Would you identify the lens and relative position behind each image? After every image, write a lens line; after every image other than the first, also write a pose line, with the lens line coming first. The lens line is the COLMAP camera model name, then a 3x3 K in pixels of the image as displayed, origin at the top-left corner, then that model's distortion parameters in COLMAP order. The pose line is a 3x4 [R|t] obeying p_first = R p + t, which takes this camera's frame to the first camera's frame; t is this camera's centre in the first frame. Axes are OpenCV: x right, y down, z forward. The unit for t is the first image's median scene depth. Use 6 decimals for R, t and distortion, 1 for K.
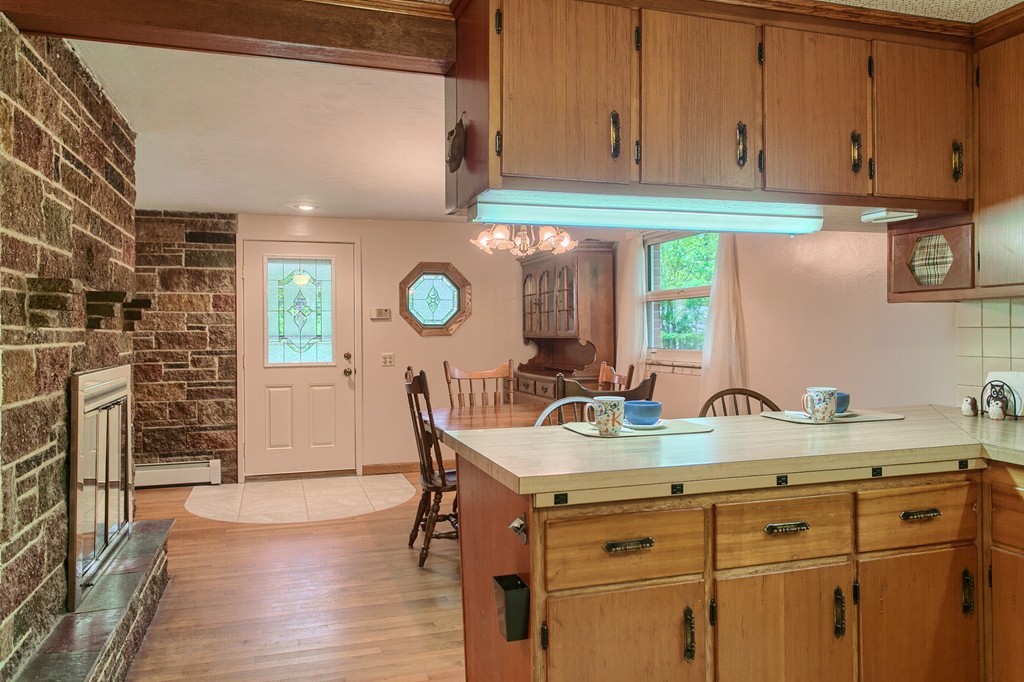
lens RADIAL K [[705.3, 0, 511.1], [0, 705.3, 331.9], [0, 0, 1]] dist [0.004763, 0.006741]
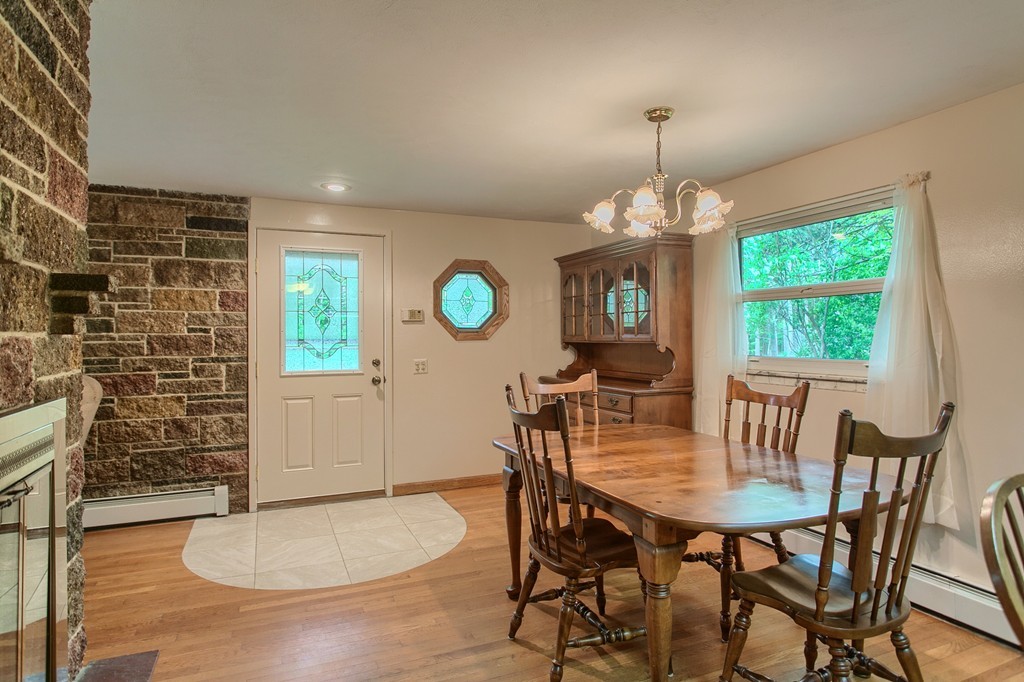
lens RADIAL K [[581.8, 0, 527.2], [0, 581.8, 332.9], [0, 0, 1]] dist [-0.009031, 0.006193]
pose [[0.995592, 0.003828, 0.093712, -0.120079], [-0.003429, 0.999984, -0.004418, -0.000765], [-0.093728, 0.004077, 0.995590, 0.272250]]
